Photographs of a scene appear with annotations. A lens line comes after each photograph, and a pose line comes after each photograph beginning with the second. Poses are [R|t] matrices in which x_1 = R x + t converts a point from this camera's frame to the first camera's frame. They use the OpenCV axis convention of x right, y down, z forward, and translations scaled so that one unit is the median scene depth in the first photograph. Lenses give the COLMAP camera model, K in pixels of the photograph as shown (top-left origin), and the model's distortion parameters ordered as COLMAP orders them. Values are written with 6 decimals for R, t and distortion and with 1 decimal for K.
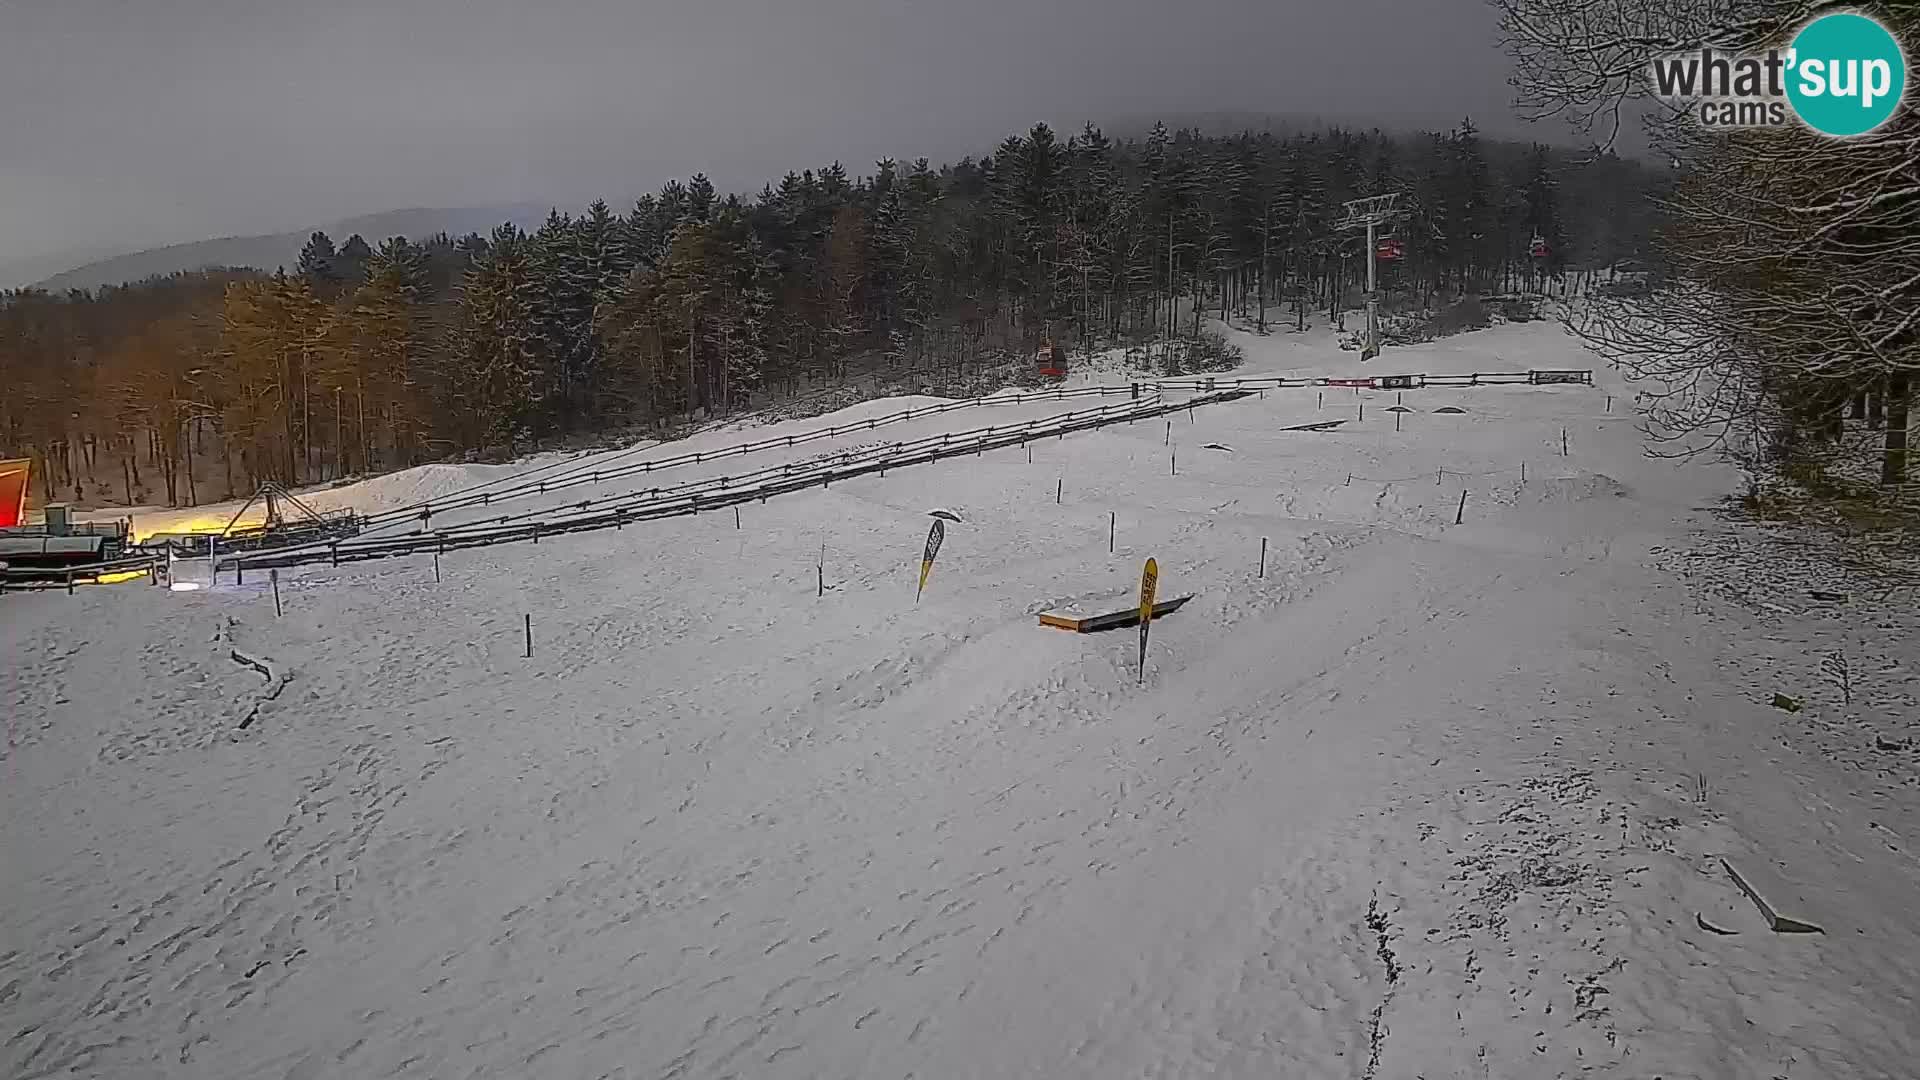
lens RADIAL K [[2836.1, 0, 960.0], [0, 2836.1, 540.0], [0, 0, 1]] dist [0.000612, -0.015763]
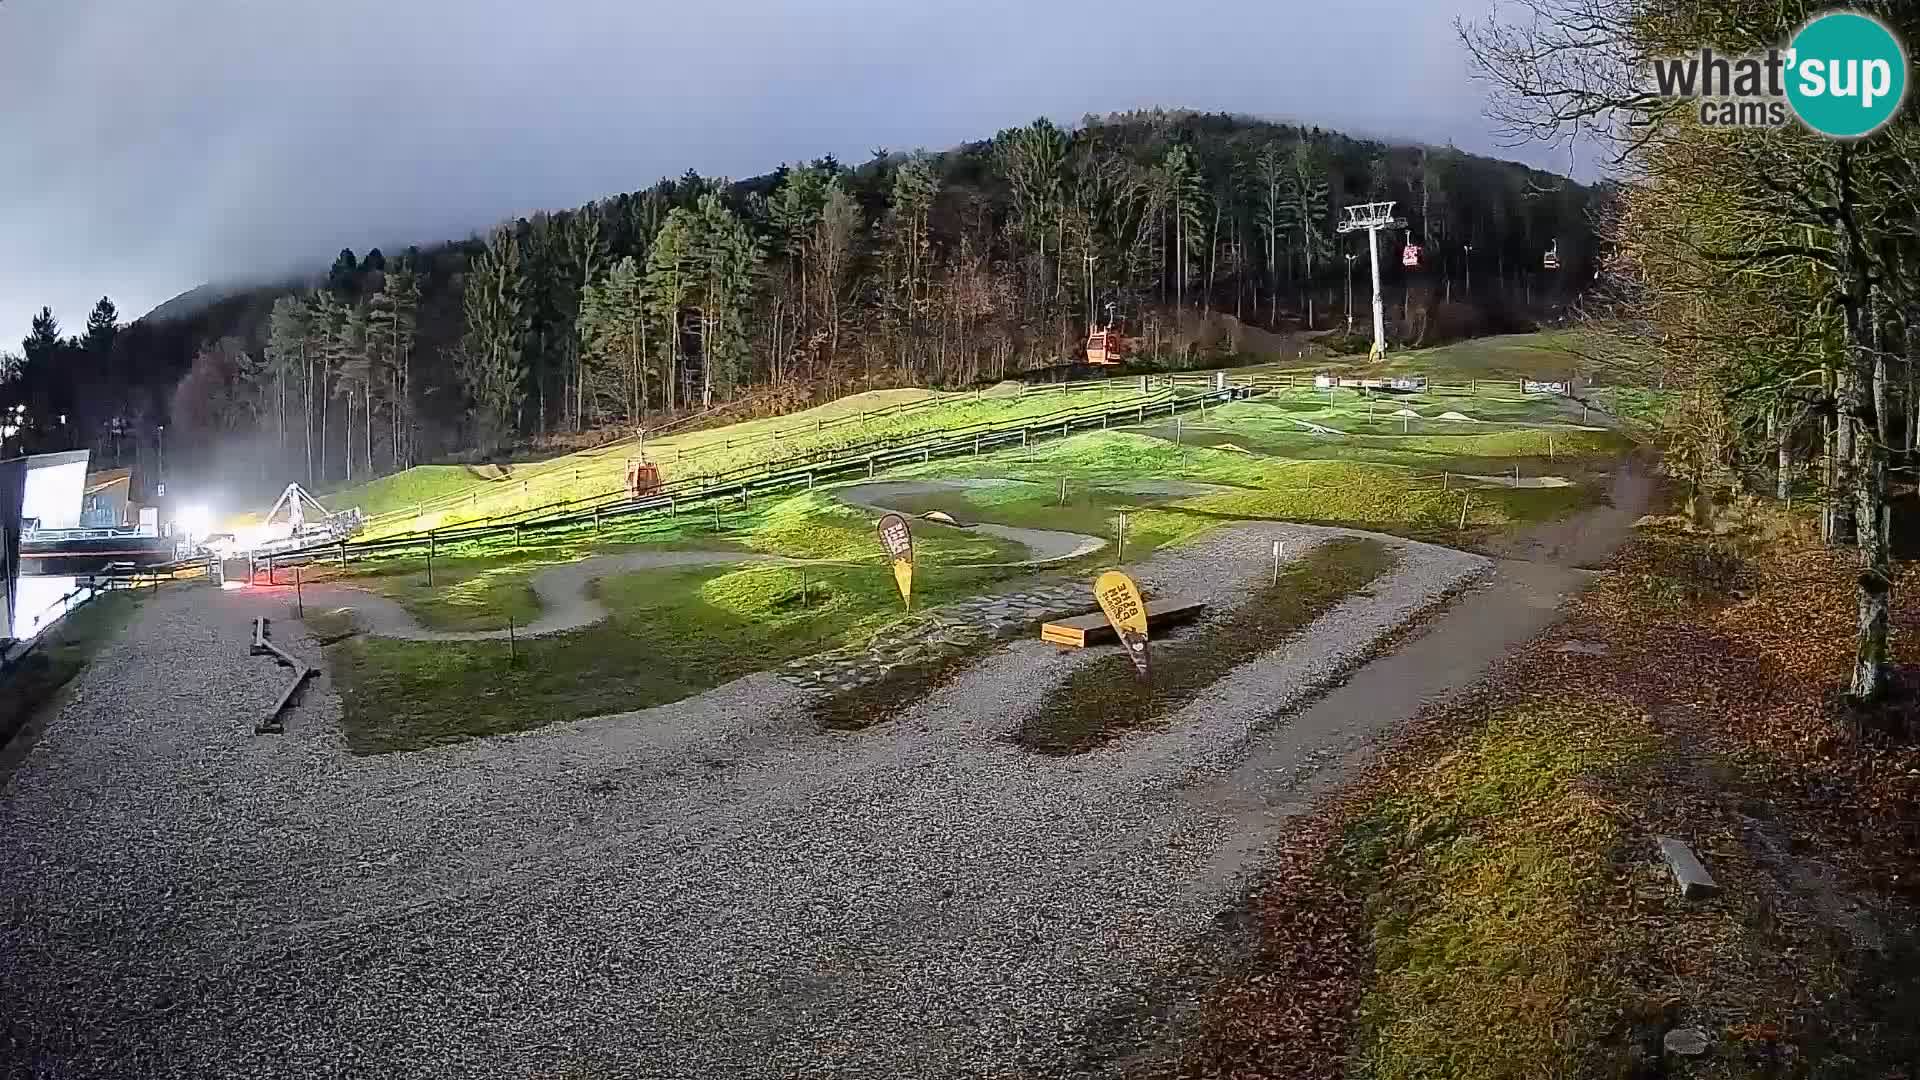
lens RADIAL K [[1330.9, 0, 960.0], [0, 1330.9, 540.0], [0, 0, 1]] dist [0.082983, -0.001230]
pose [[0.999867, 0.009947, 0.012915, -0.003788], [-0.009907, 0.999946, -0.003110, -0.000263], [-0.012946, 0.002982, 0.999912, 0.543110]]
